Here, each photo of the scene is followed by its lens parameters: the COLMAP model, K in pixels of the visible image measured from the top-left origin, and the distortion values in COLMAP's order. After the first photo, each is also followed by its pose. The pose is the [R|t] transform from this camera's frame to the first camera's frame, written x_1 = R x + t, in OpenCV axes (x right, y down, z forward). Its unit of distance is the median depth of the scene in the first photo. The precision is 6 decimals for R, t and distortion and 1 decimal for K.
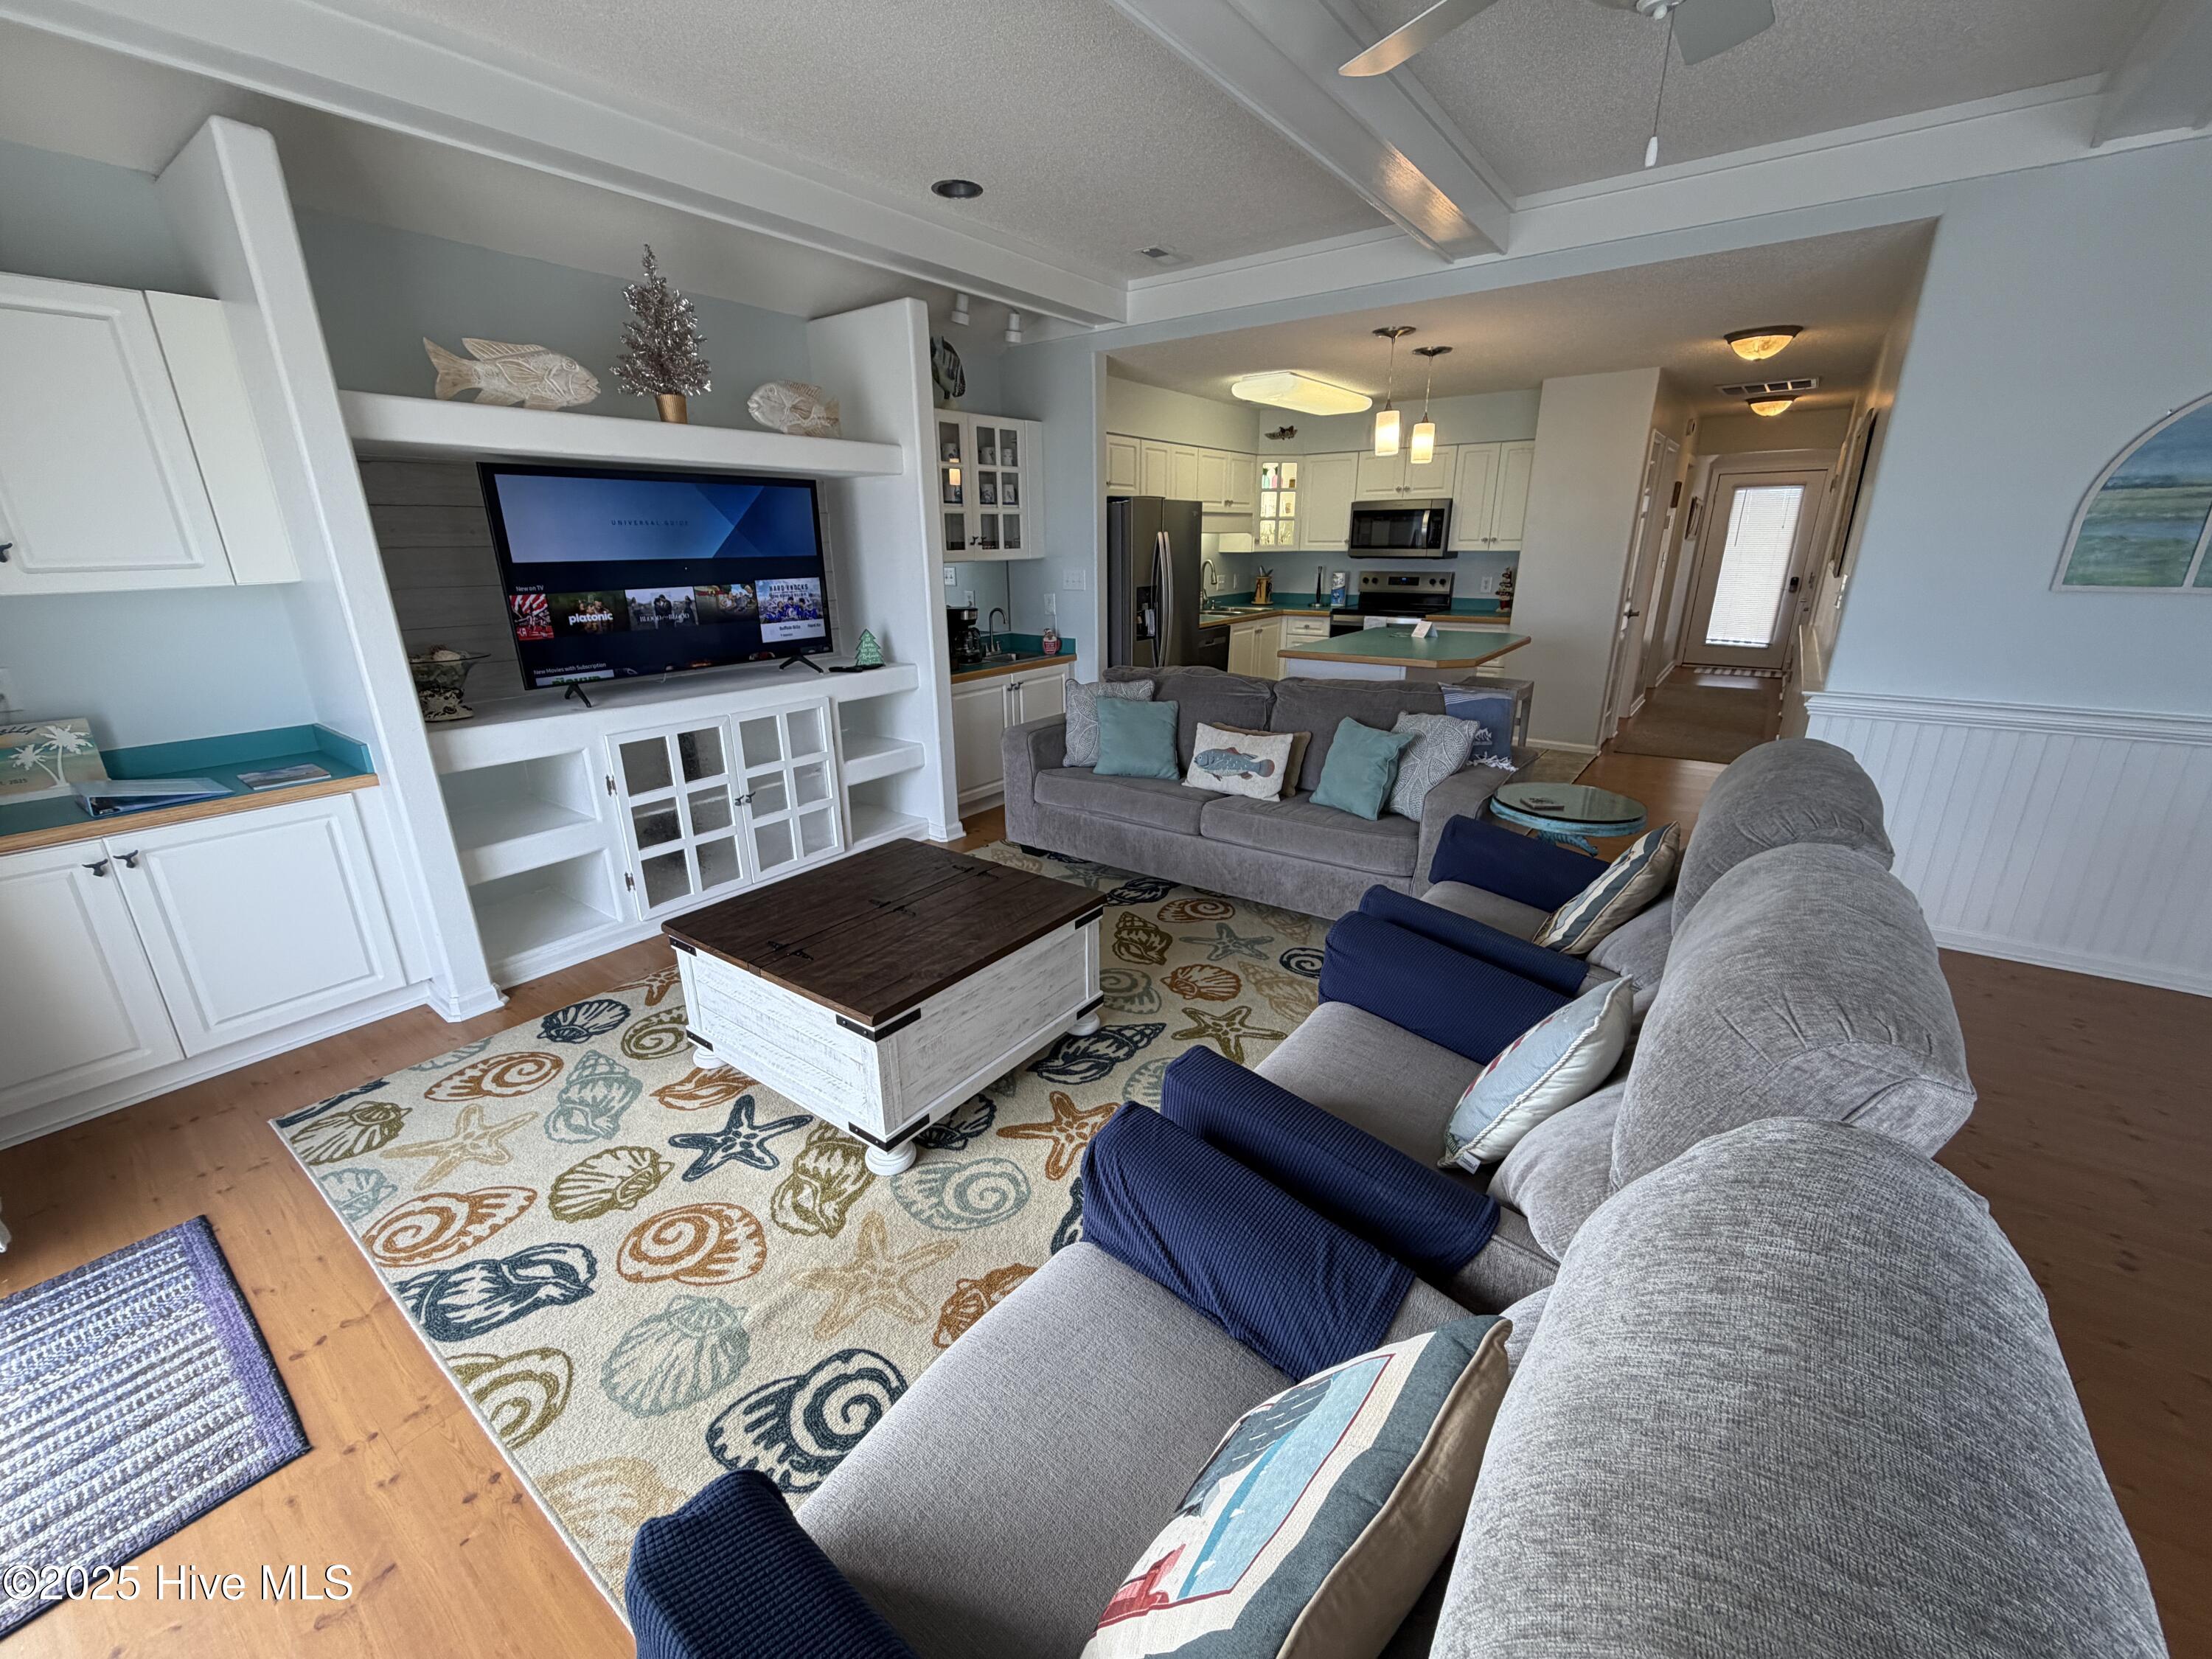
lens RADIAL K [[882.7, 0, 1099.3], [0, 882.7, 835.4], [0, 0, 1]] dist [-0.001558, 0.000734]
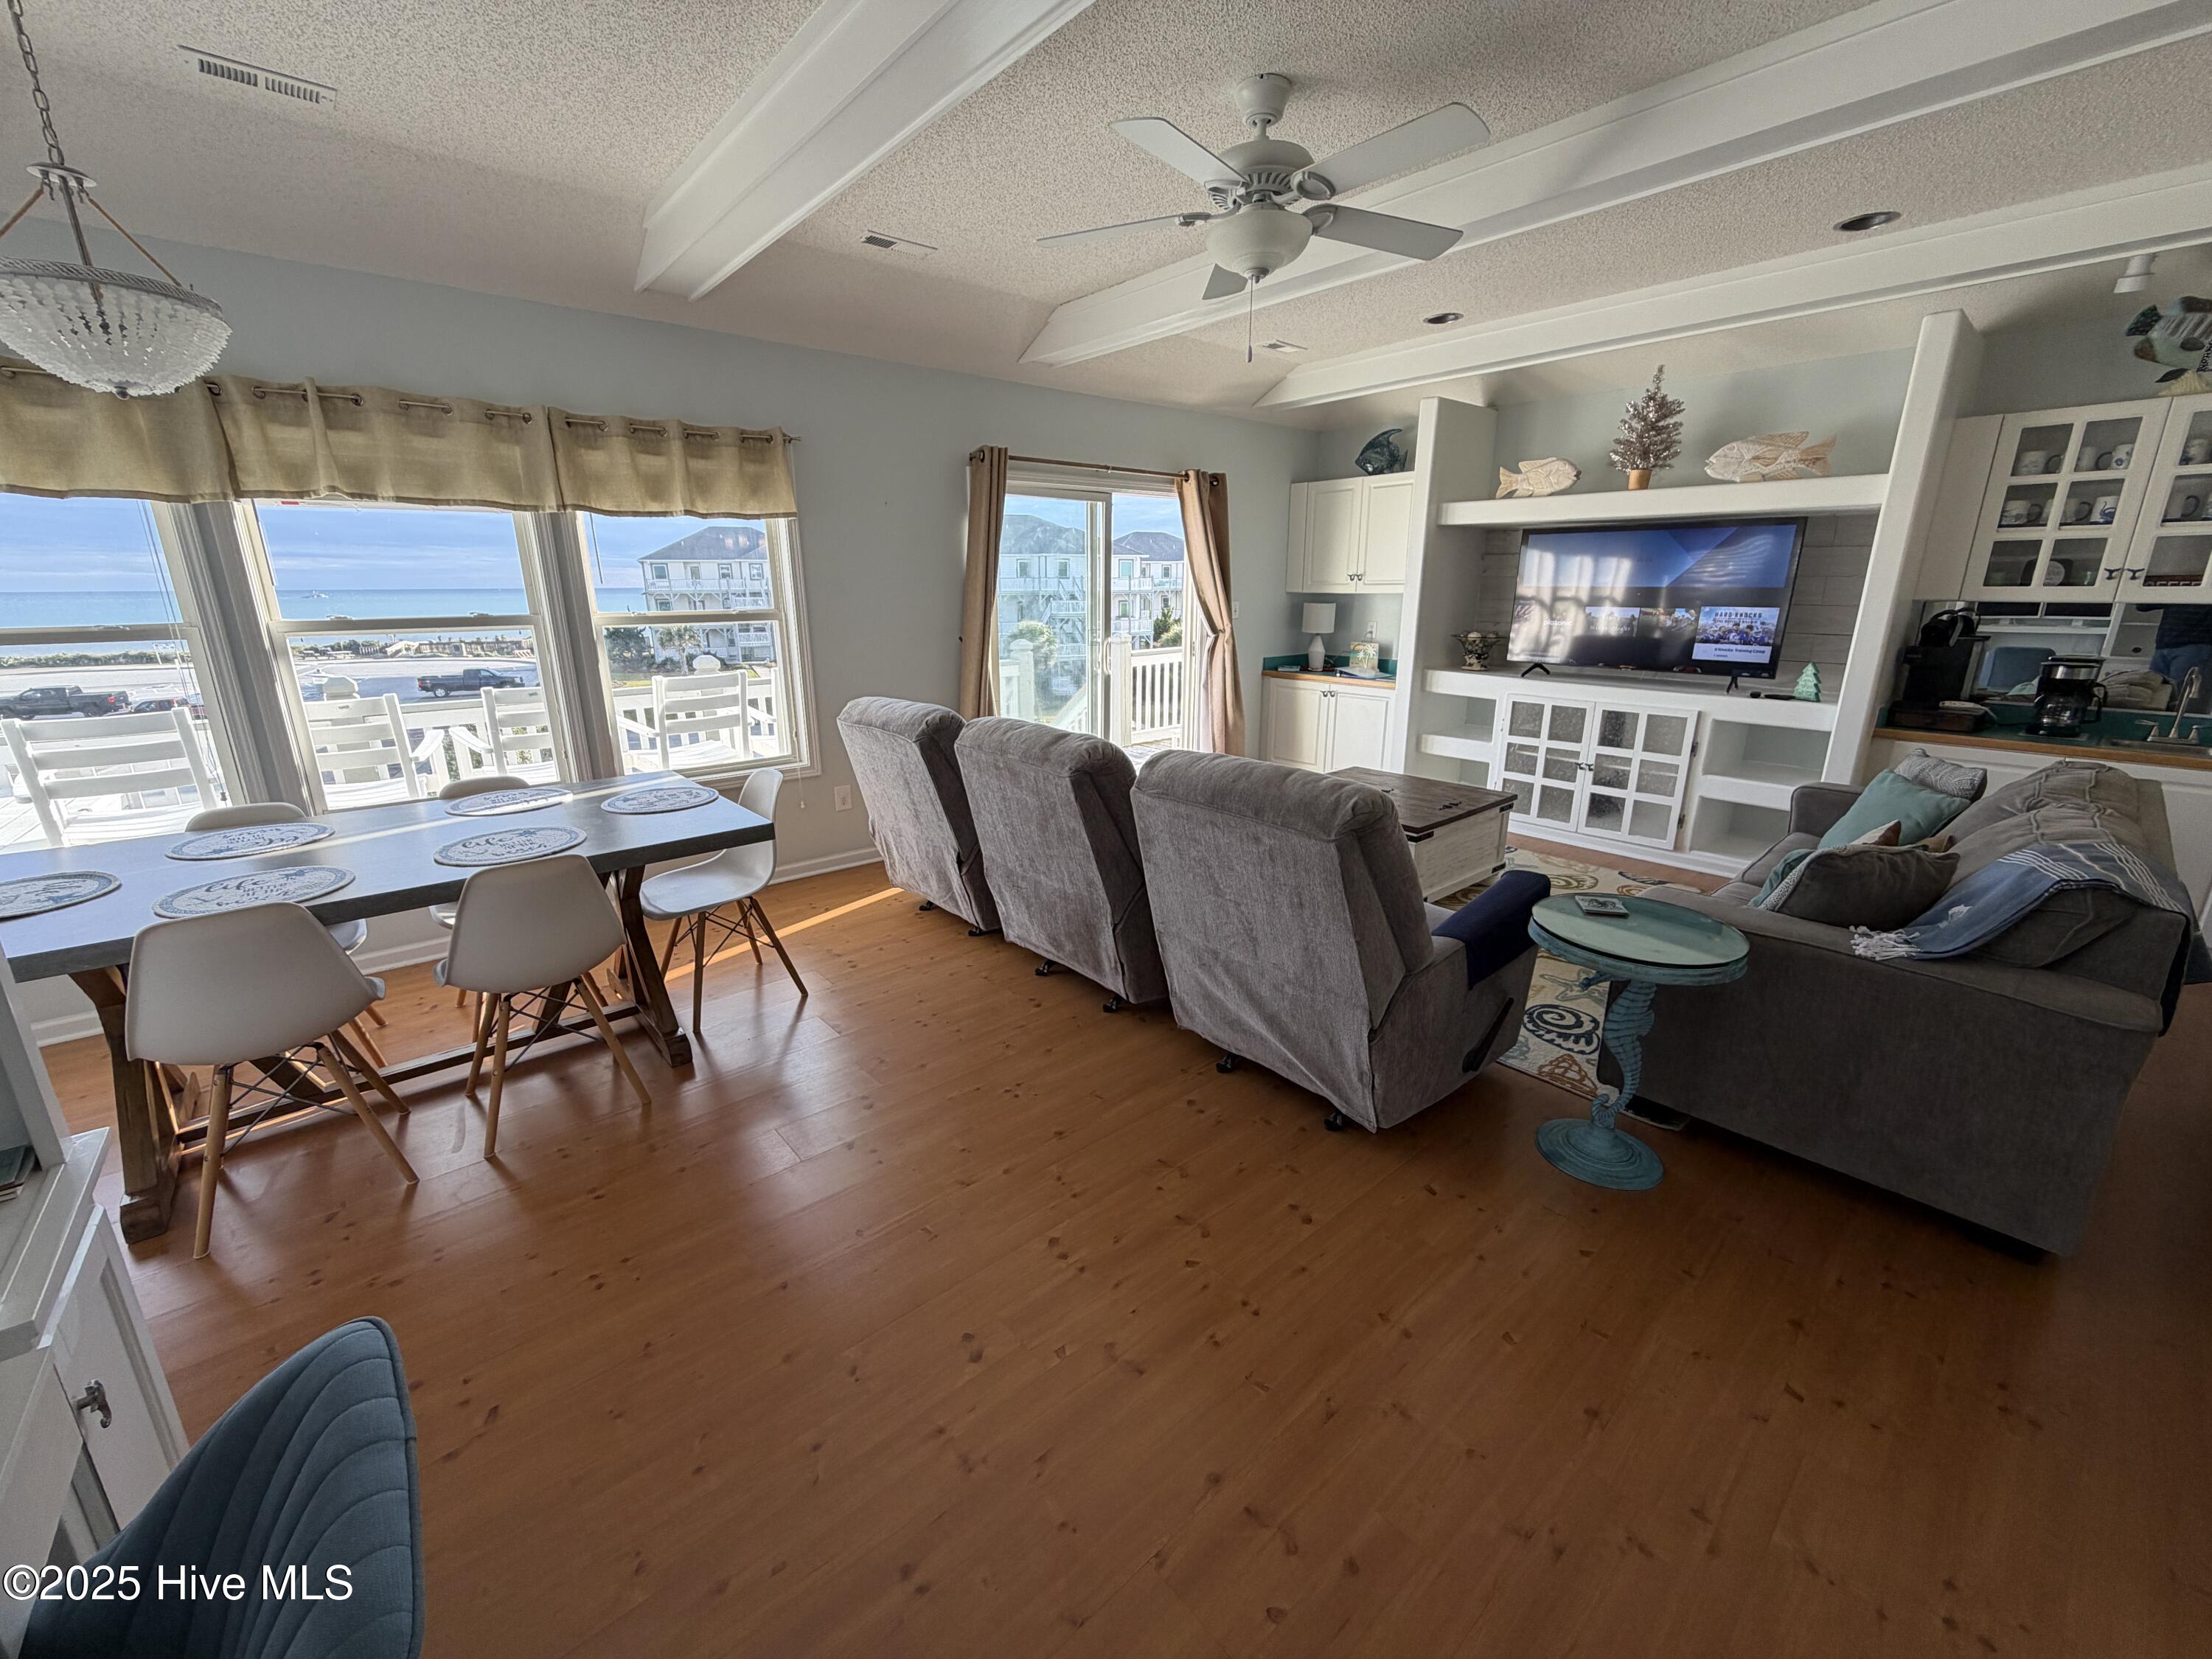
lens RADIAL K [[882.7, 0, 1093.7], [0, 882.7, 826.2], [0, 0, 1]] dist [-0.001558, 0.000734]
pose [[-0.226514, 0.270697, -0.935636, 1.065291], [-0.306105, 0.892148, 0.332222, -0.181162], [0.924657, 0.361656, -0.119222, 0.523335]]
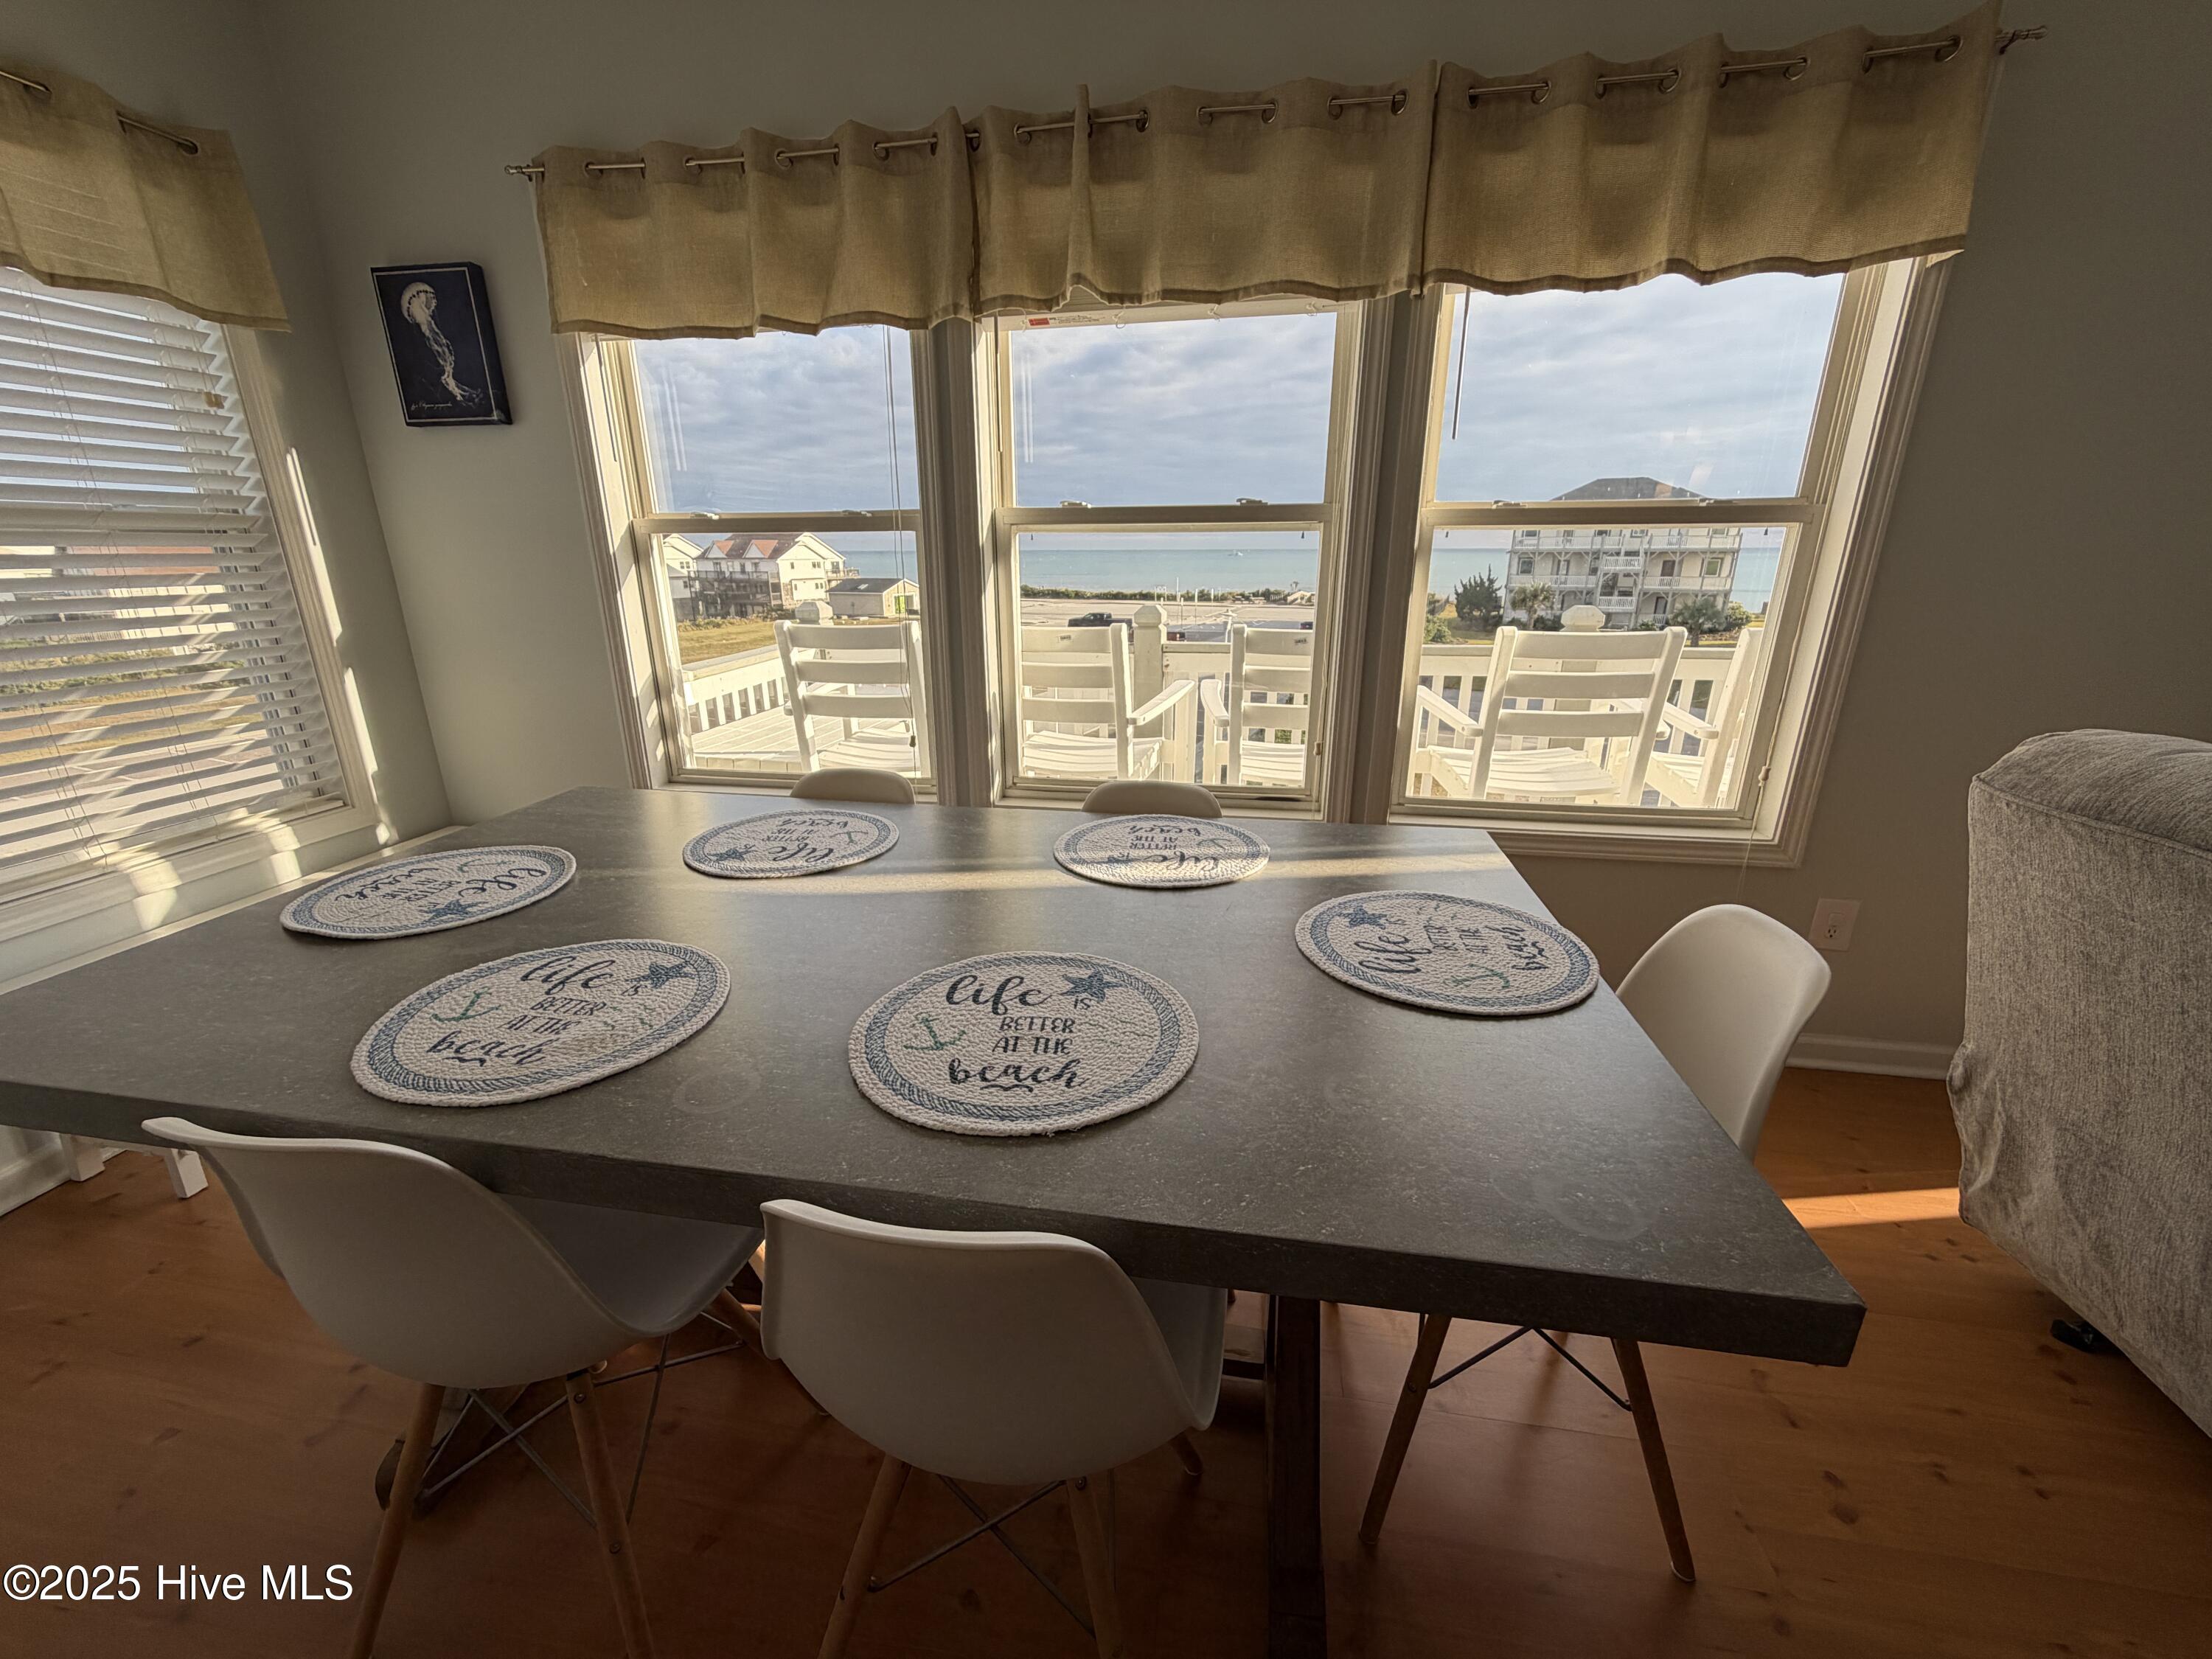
lens RADIAL K [[882.7, 0, 1098.1], [0, 882.7, 830.2], [0, 0, 1]] dist [-0.001558, 0.000734]
pose [[-0.892991, 0.150862, -0.424038, 0.602132], [-0.131845, 0.813134, 0.566948, 0.005327], [0.430330, 0.562187, -0.706231, 0.179085]]
